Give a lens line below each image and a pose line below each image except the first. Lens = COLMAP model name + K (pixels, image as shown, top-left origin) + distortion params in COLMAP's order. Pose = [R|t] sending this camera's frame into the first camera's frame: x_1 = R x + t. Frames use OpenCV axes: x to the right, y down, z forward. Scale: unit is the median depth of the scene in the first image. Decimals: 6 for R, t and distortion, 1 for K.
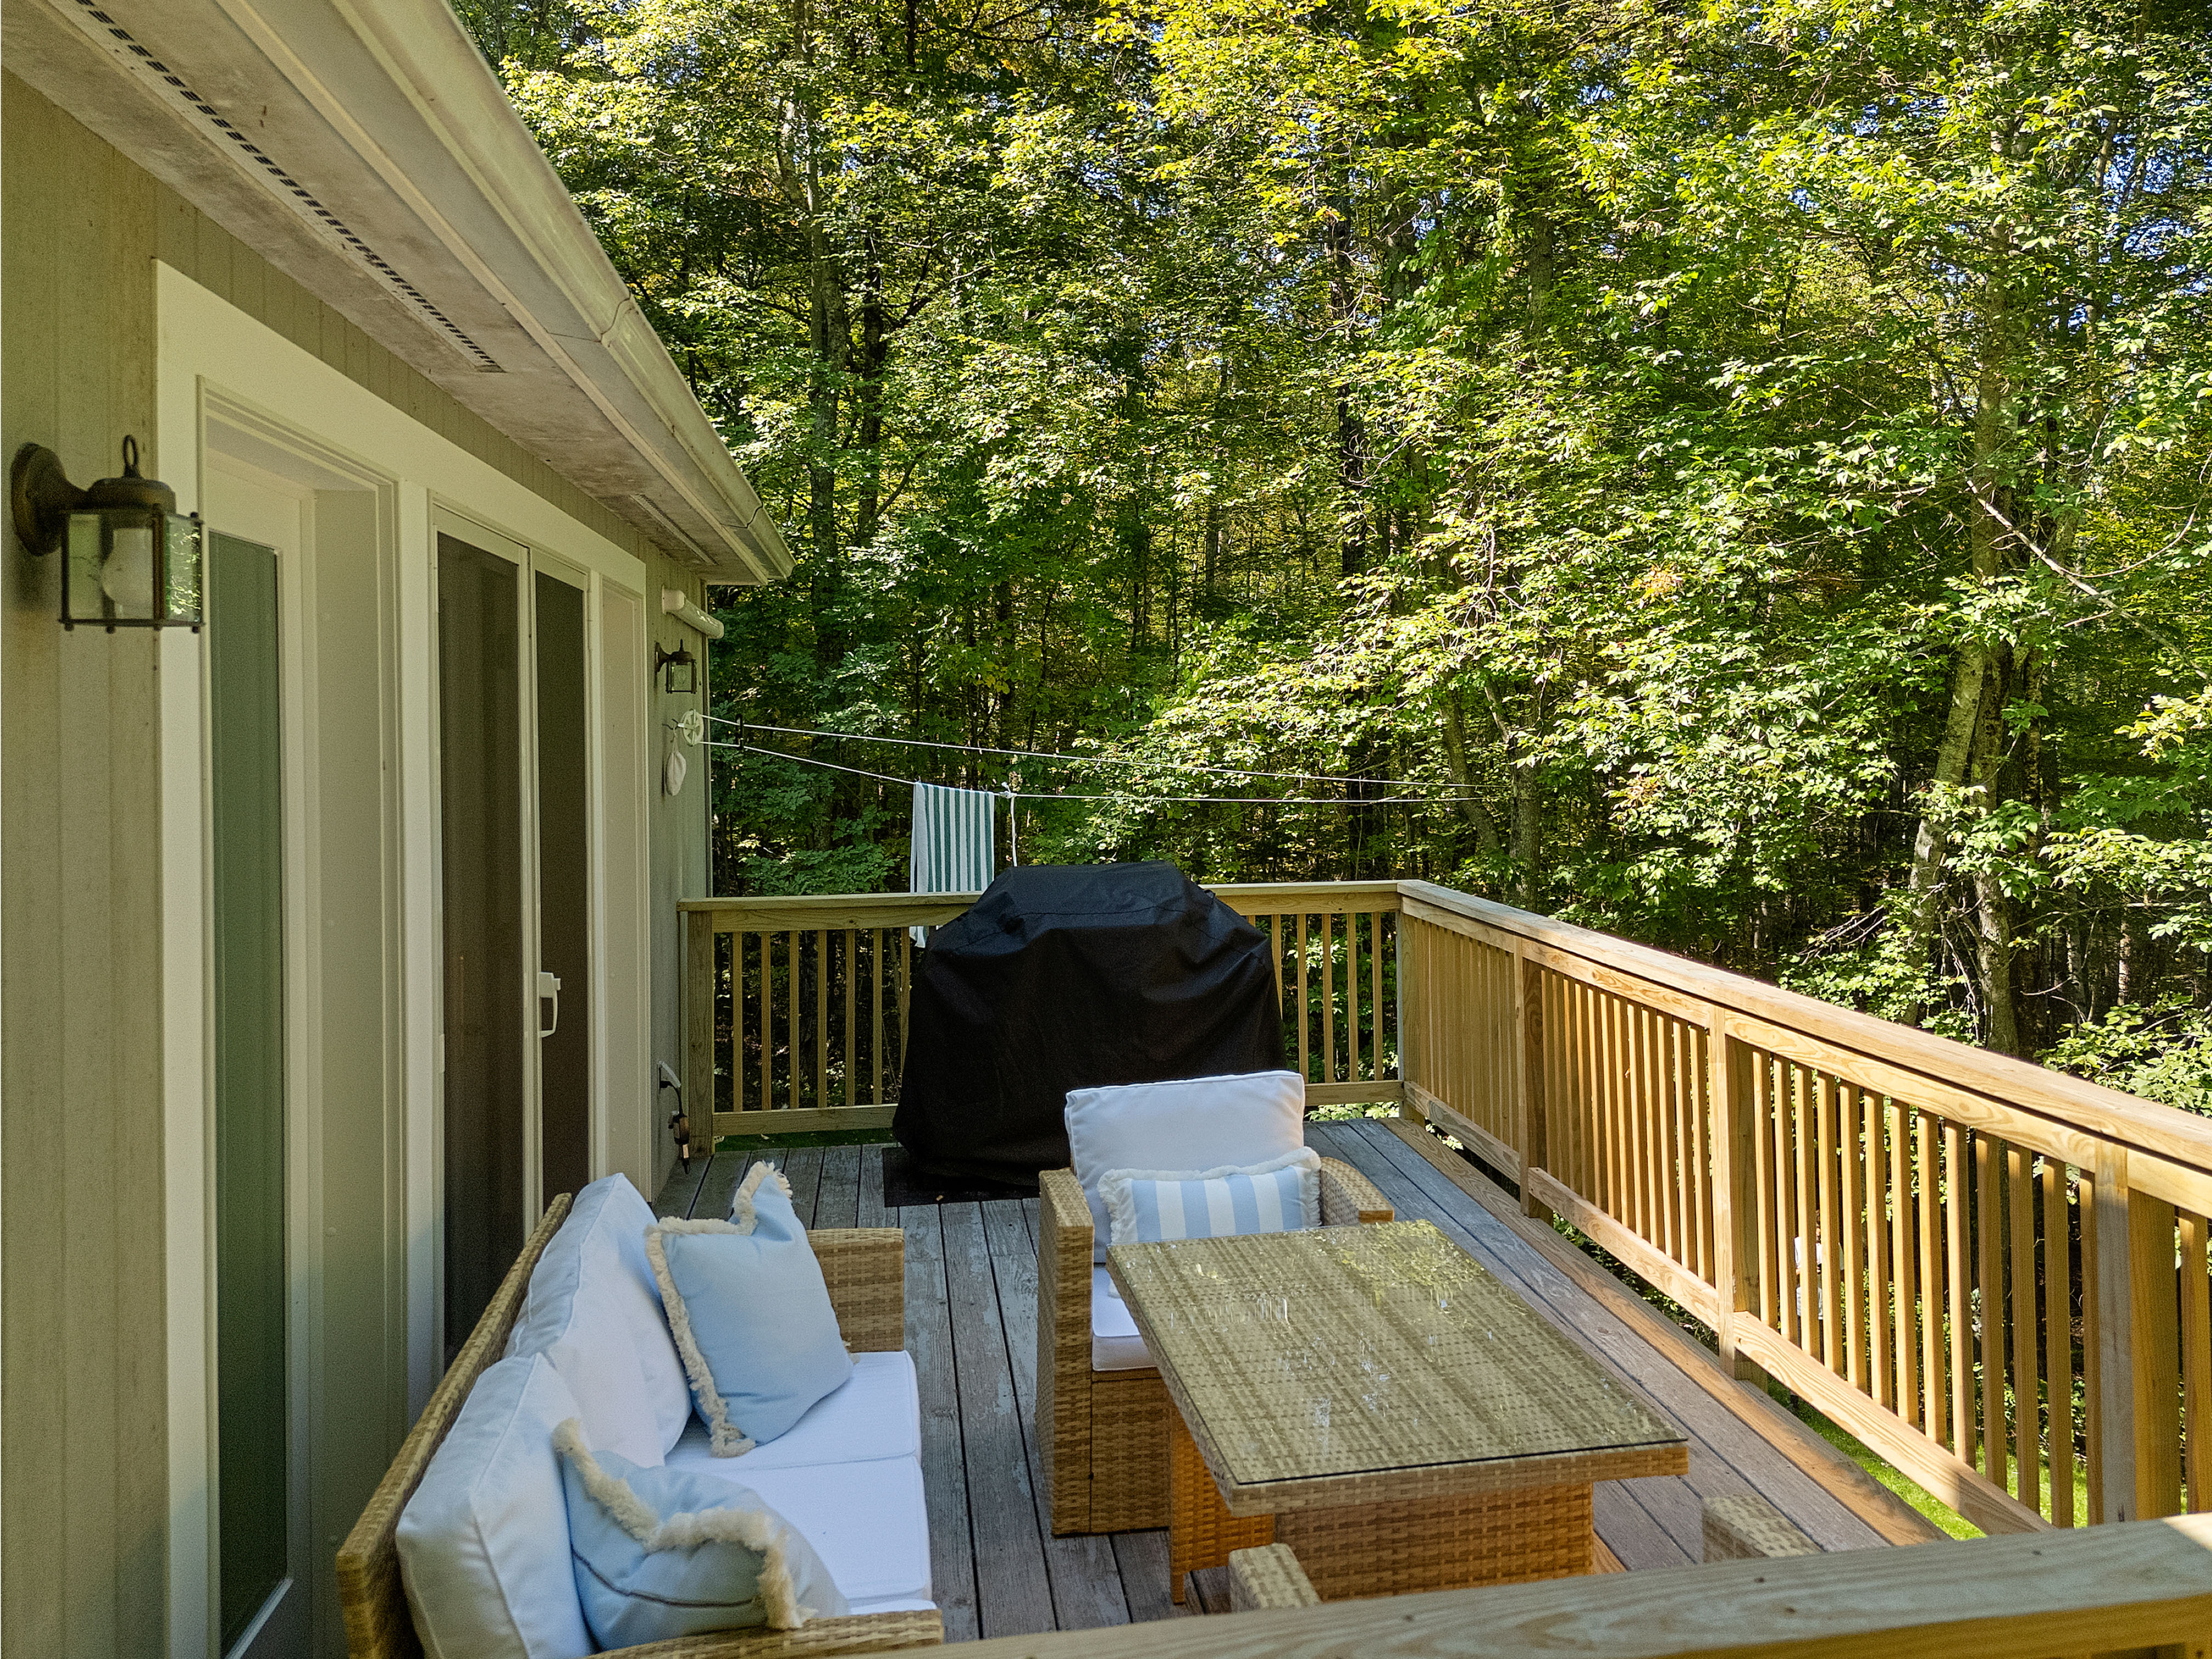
lens RADIAL K [[1836.1, 0, 1121.8], [0, 1836.1, 836.1], [0, 0, 1]] dist [0.052219, -0.032541]
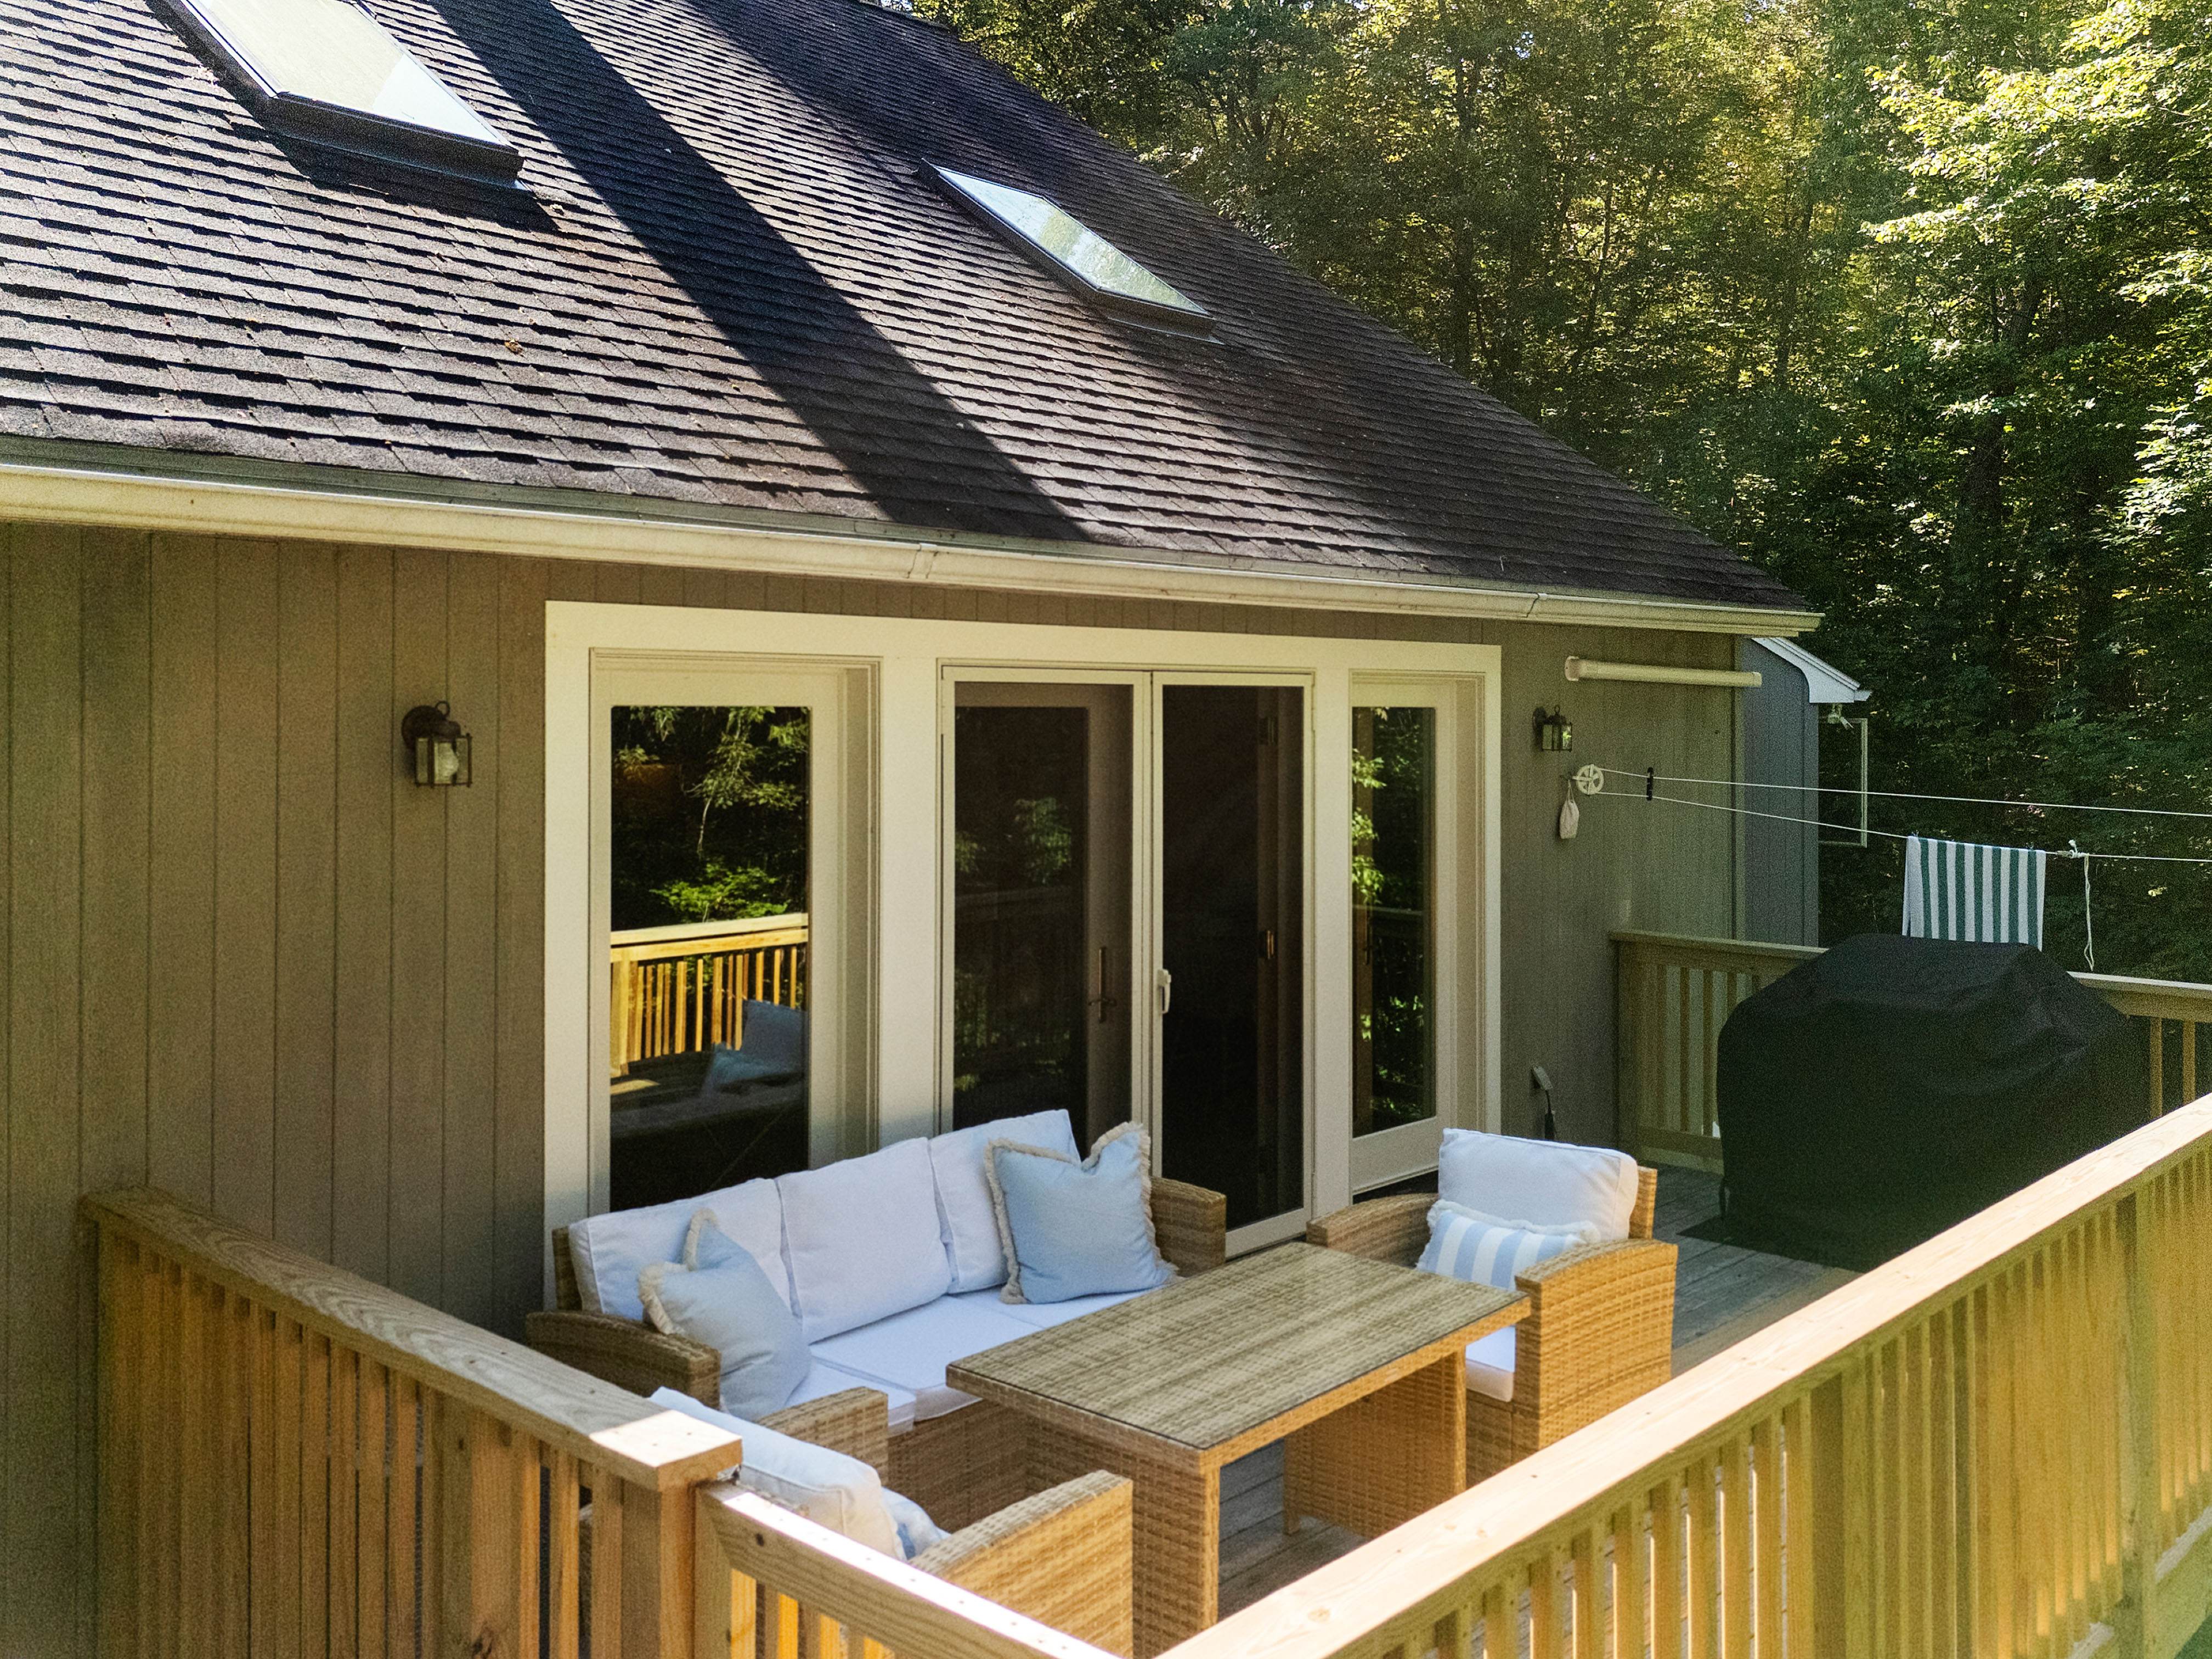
lens RADIAL K [[1836.1, 0, 1121.8], [0, 1836.1, 836.1], [0, 0, 1]] dist [0.052219, -0.032541]
pose [[0.626595, 0.077914, -0.775441, 0.469284], [-0.067831, 0.996667, 0.045331, -0.055996], [0.776388, 0.024194, 0.629791, 0.058922]]
